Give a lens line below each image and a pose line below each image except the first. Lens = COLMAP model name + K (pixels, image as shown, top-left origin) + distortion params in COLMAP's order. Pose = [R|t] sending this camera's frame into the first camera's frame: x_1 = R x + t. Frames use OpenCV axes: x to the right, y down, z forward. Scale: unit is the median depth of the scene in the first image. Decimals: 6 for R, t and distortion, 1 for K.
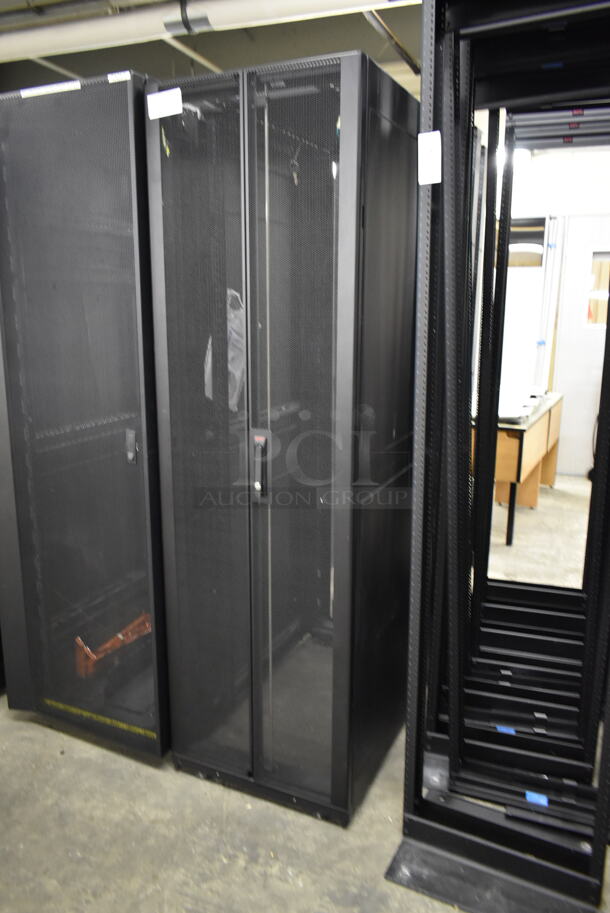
lens RADIAL K [[703.2, 0, 305.0], [0, 703.2, 456.5], [0, 0, 1]] dist [-0.005499, 0.000122]
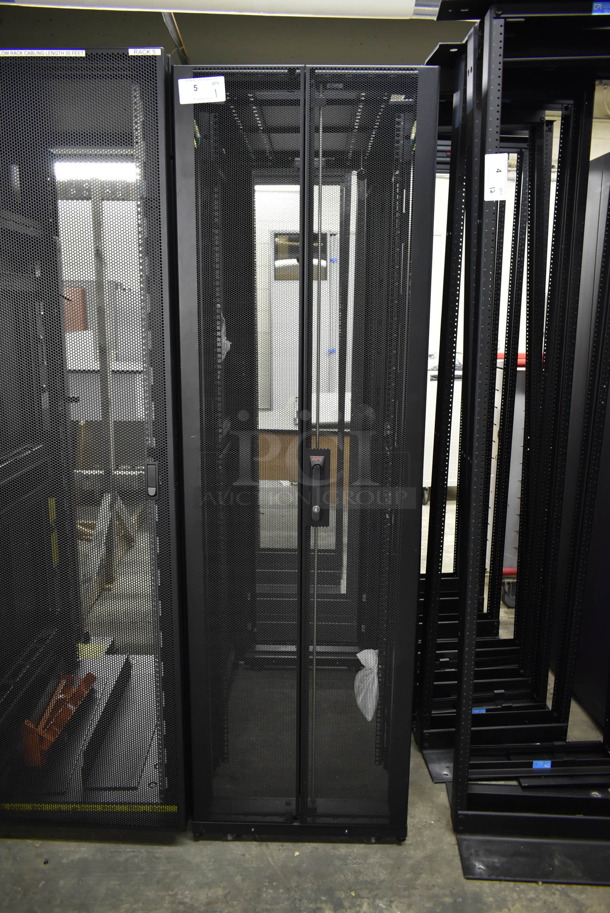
lens RADIAL K [[702.3, 0, 305.0], [0, 702.3, 456.5], [0, 0, 1]] dist [-0.003881, -0.001997]
pose [[0.909206, -0.080063, 0.408576, -0.423107], [0.085751, 0.996307, 0.004411, -0.030308], [-0.407421, 0.031025, 0.912713, 0.135746]]
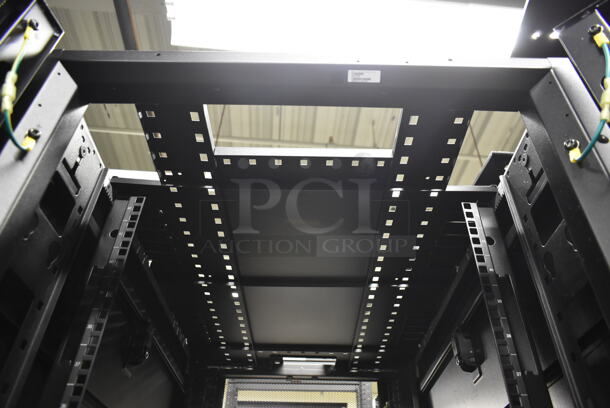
lens RADIAL K [[469.2, 0, 305.0], [0, 469.2, 204.0], [0, 0, 1]] dist [-0.003881, -0.001997]
pose [[0.899775, 0.288398, 0.327462, -0.128817], [0.077957, 0.632133, -0.770928, -0.199953], [-0.429334, 0.719190, 0.546295, 0.754914]]
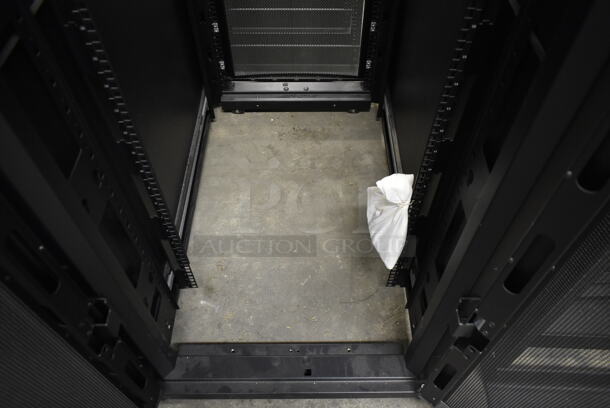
lens RADIAL K [[469.8, 0, 305.0], [0, 469.8, 204.0], [0, 0, 1]] dist [-0.005499, 0.000122]
pose [[0.901536, -0.343944, 0.262555, -0.122530], [0.097977, 0.753279, 0.650363, 0.005989], [-0.421465, -0.560602, 0.712806, 0.790087]]
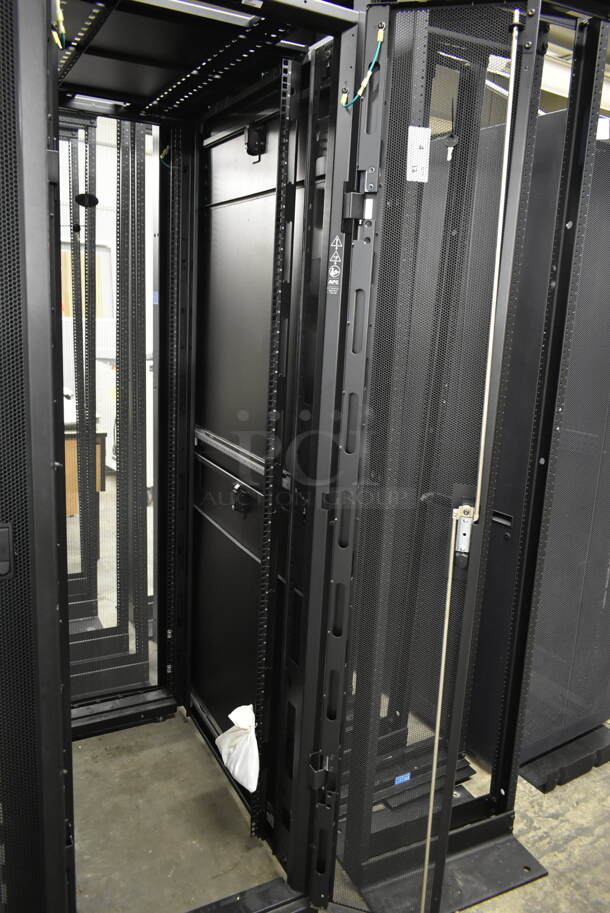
lens RADIAL K [[702.3, 0, 305.0], [0, 702.3, 456.5], [0, 0, 1]] dist [-0.003881, -0.001997]
pose [[0.592416, -0.144312, 0.792601, -0.536163], [0.128795, 0.988137, 0.083649, -0.103462], [-0.795270, 0.052528, 0.603975, 0.456834]]
